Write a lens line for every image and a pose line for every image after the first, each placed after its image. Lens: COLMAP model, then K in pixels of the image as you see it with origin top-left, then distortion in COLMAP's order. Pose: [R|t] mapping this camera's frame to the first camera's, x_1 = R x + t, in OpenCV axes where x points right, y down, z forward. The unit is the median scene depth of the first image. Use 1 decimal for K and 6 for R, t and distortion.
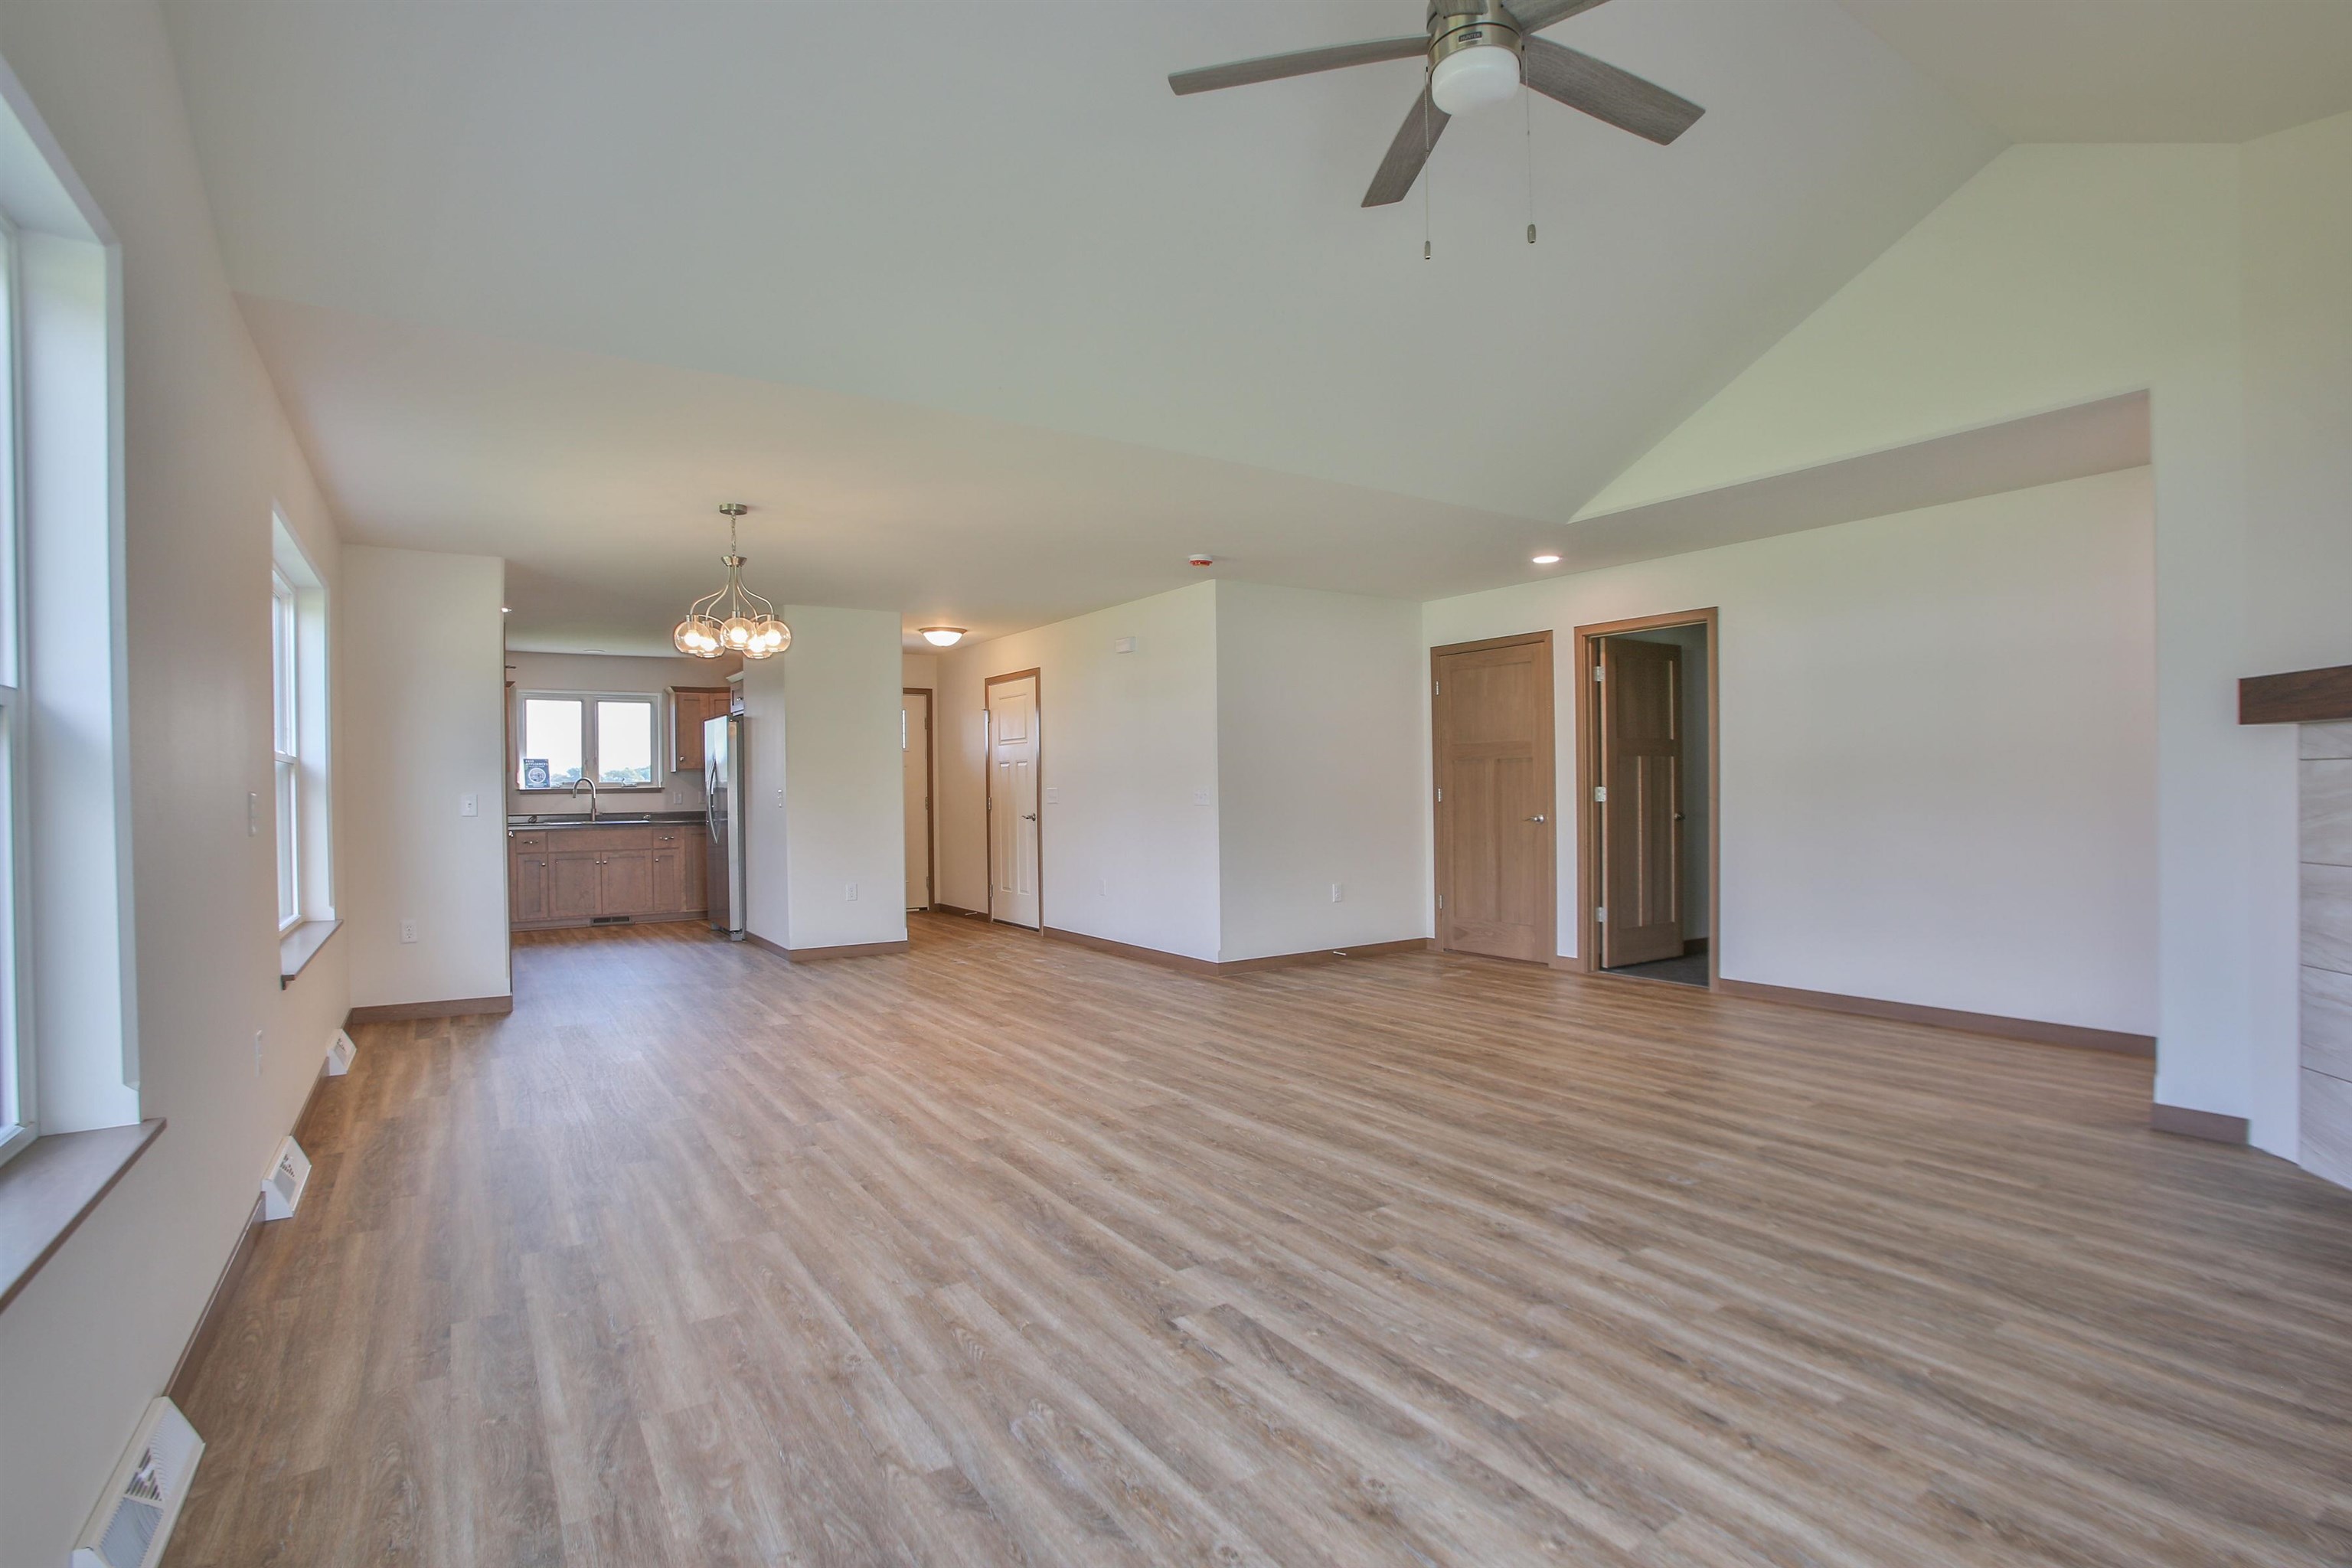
lens RADIAL K [[1118.7, 0, 1173.8], [0, 1118.7, 792.2], [0, 0, 1]] dist [-0.073514, 0.030300]
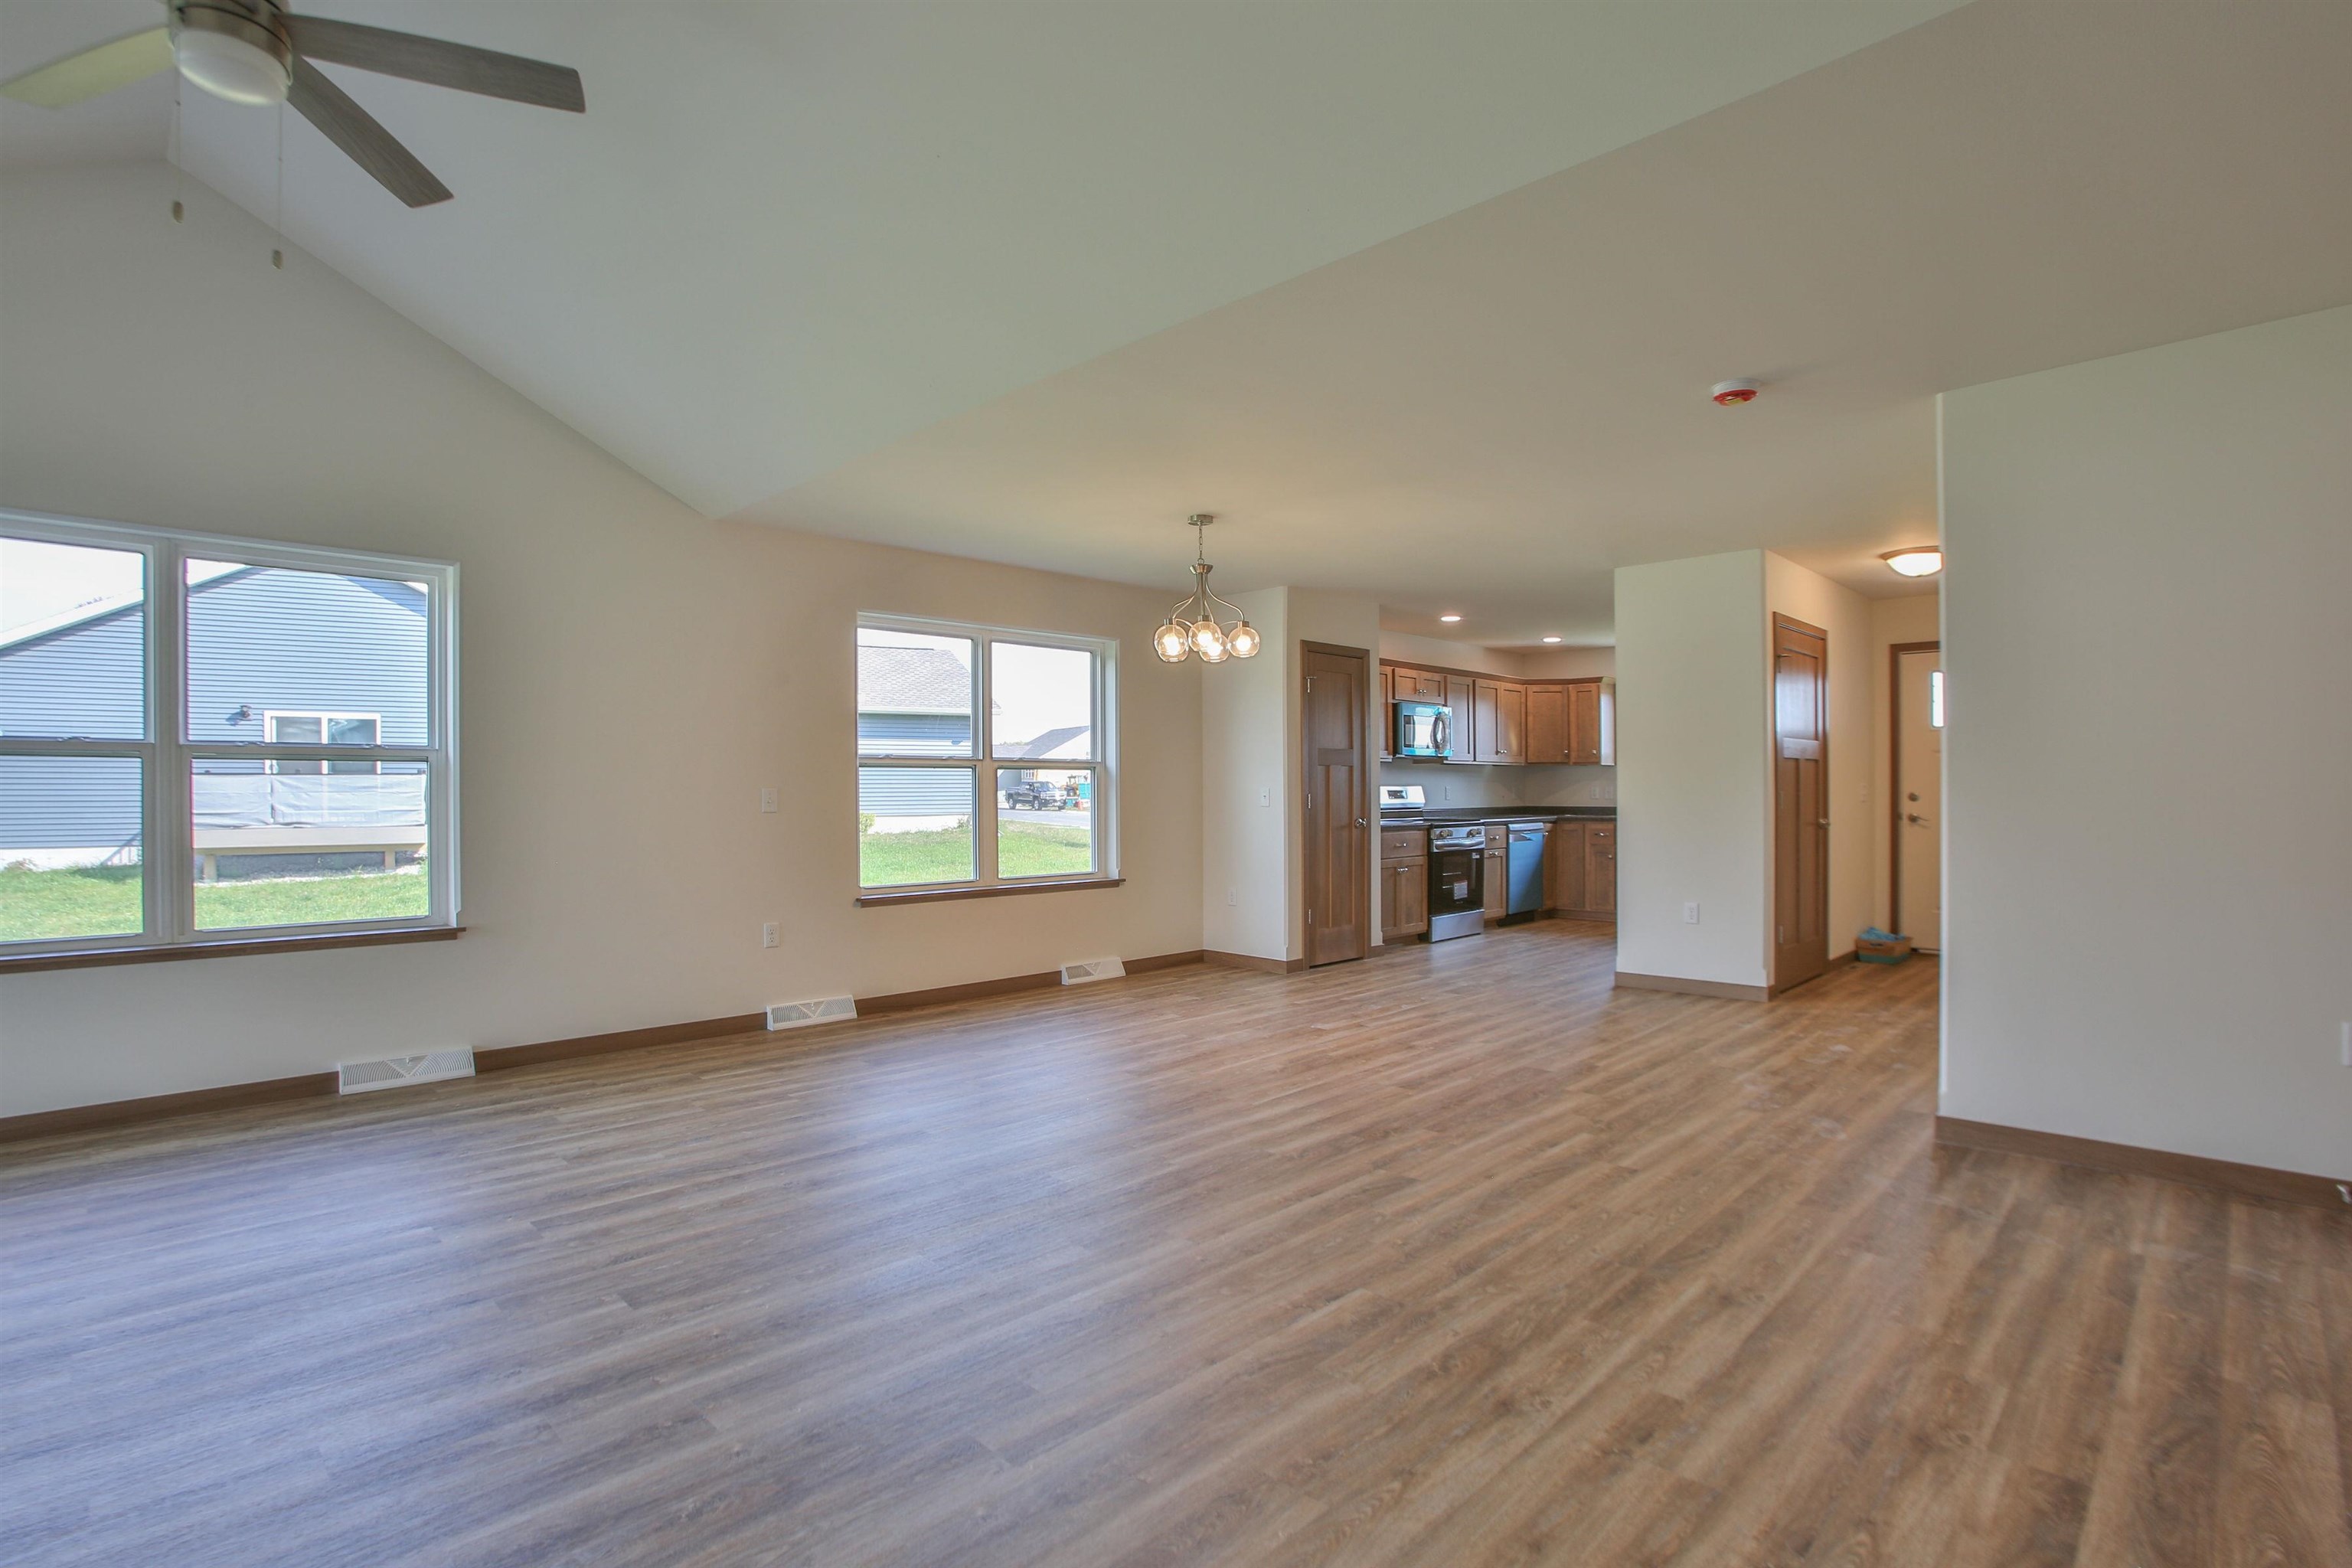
lens RADIAL K [[1118.7, 0, 1173.8], [0, 1118.7, 792.2], [0, 0, 1]] dist [-0.073514, 0.030300]
pose [[0.202588, 0.009320, -0.979220, 0.688041], [0.002635, 0.999946, 0.010062, -0.009141], [0.979261, -0.004619, 0.202552, 0.801024]]
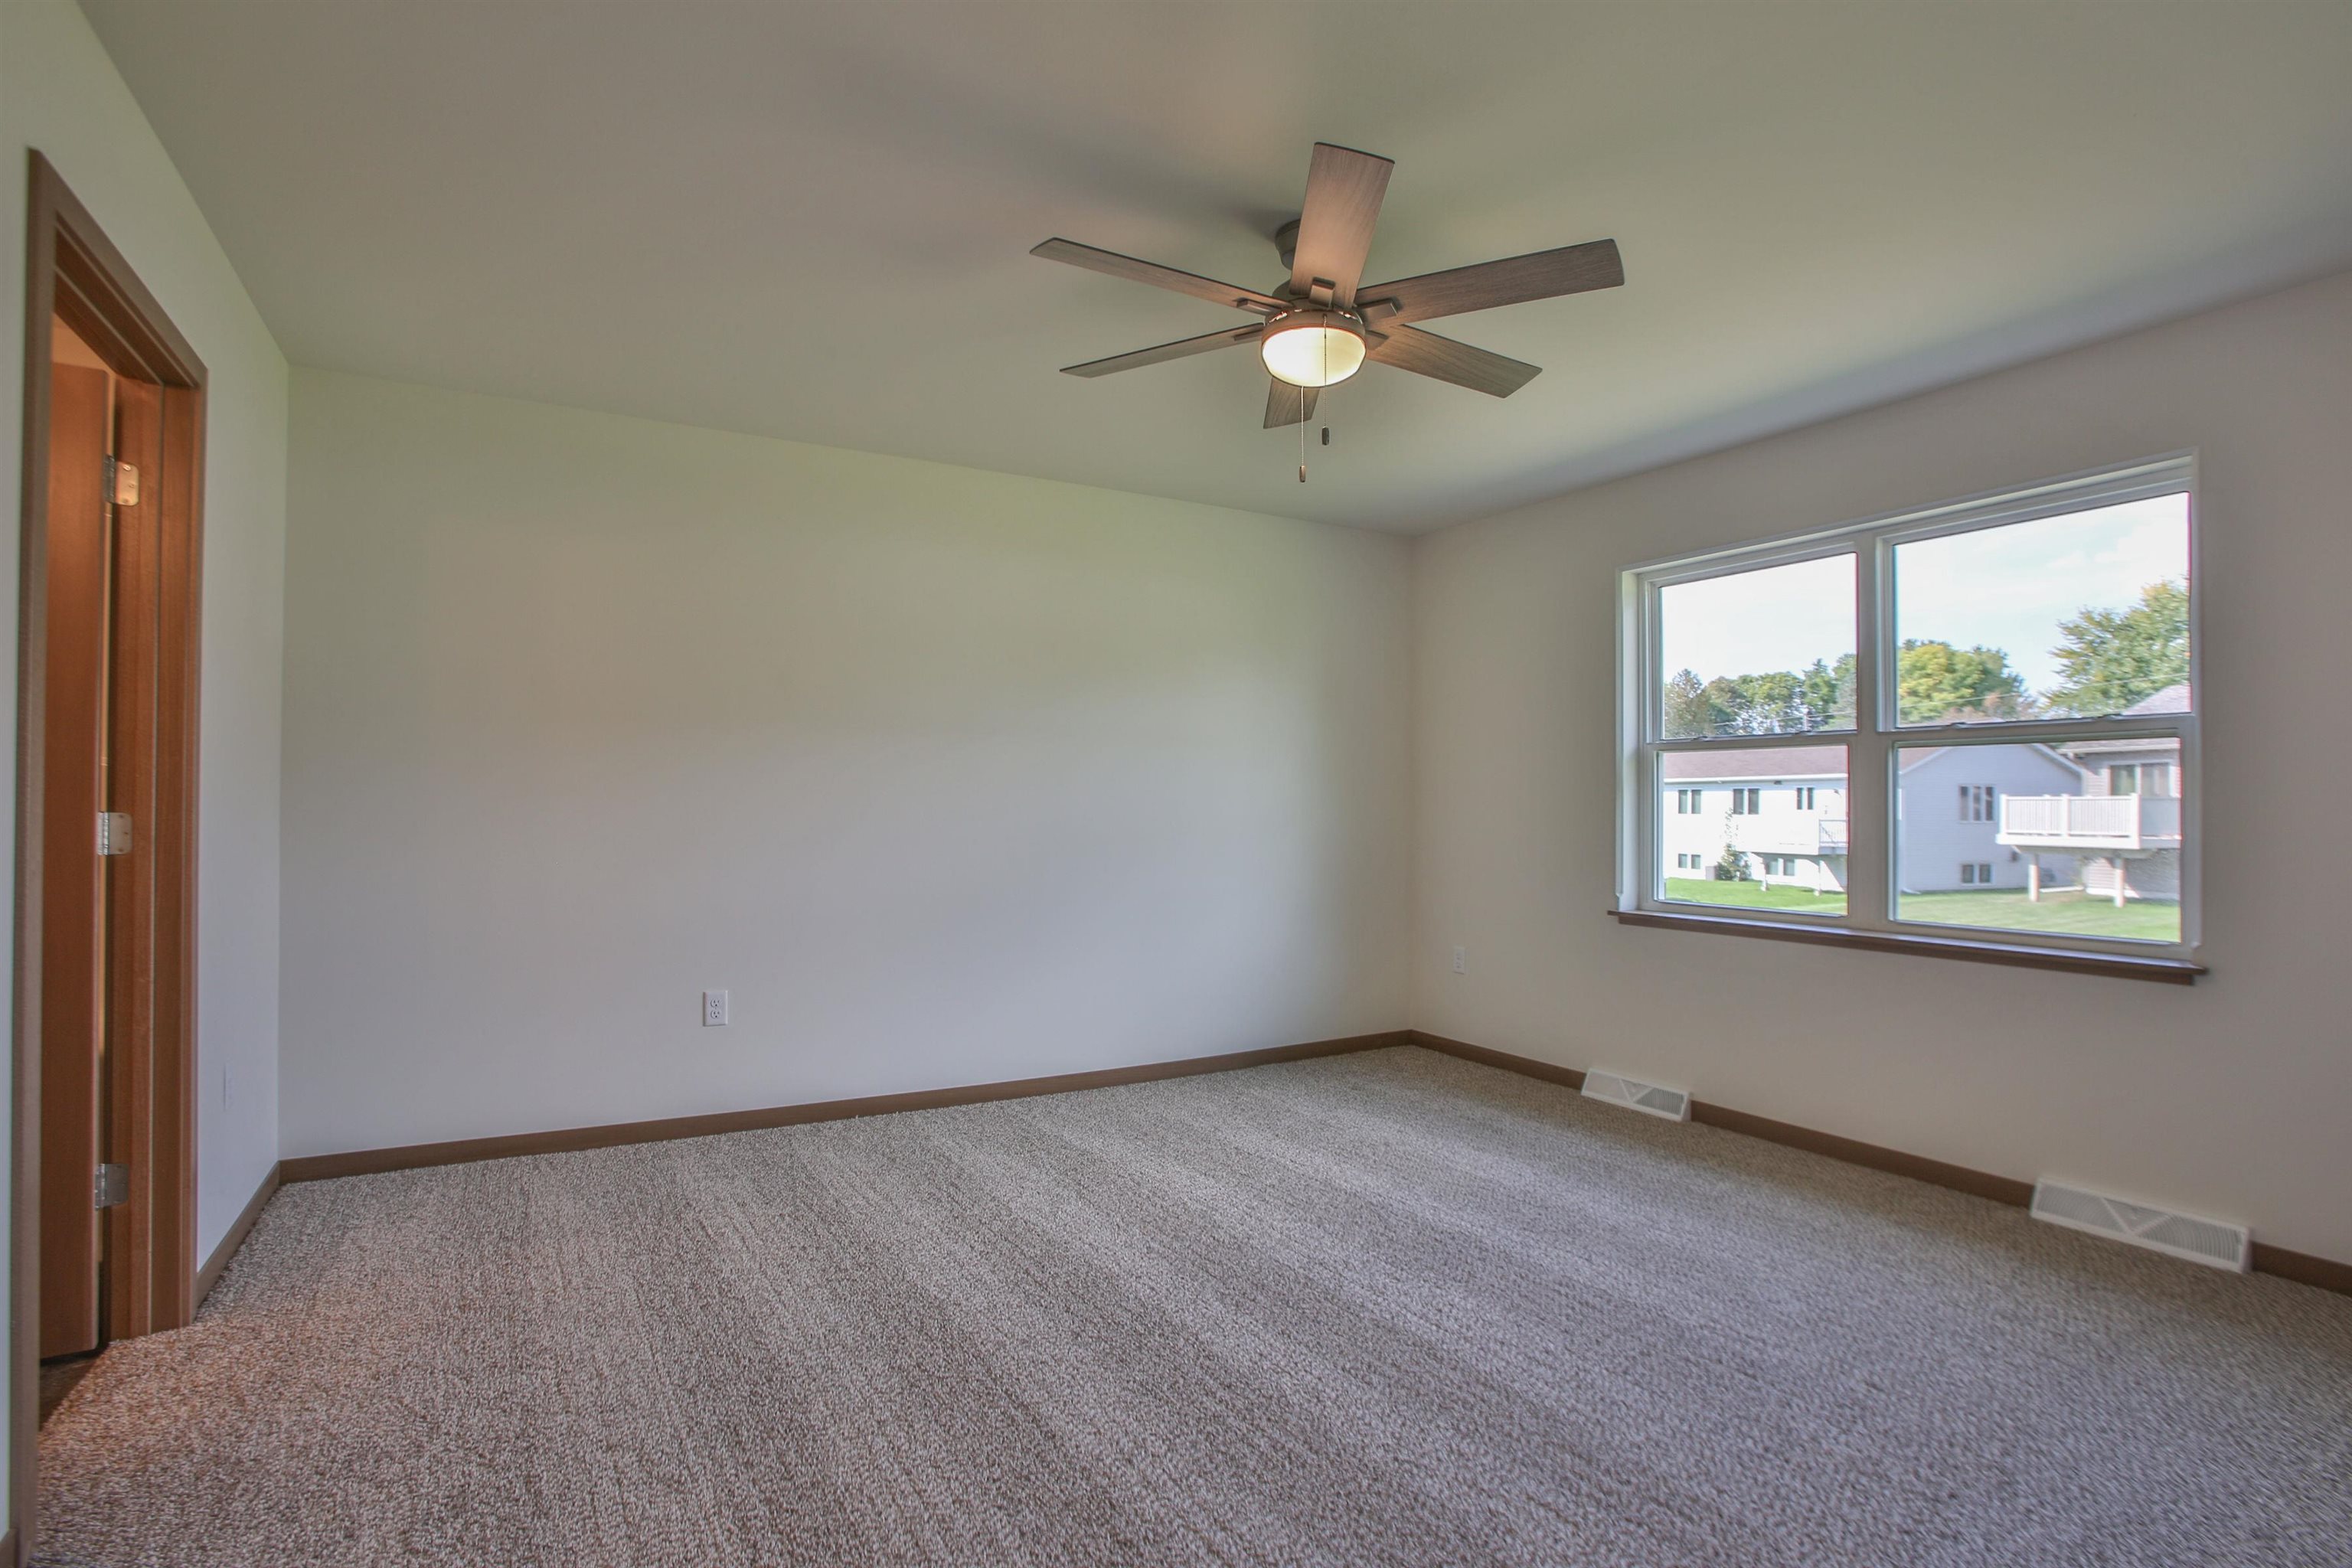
lens RADIAL K [[1118.7, 0, 1173.8], [0, 1118.7, 792.2], [0, 0, 1]] dist [-0.073514, 0.030300]
pose [[-0.996600, 0.008294, 0.081975, -0.252153], [0.008684, 0.999953, 0.004406, -0.000731], [-0.081934, 0.005103, -0.996625, 1.759027]]
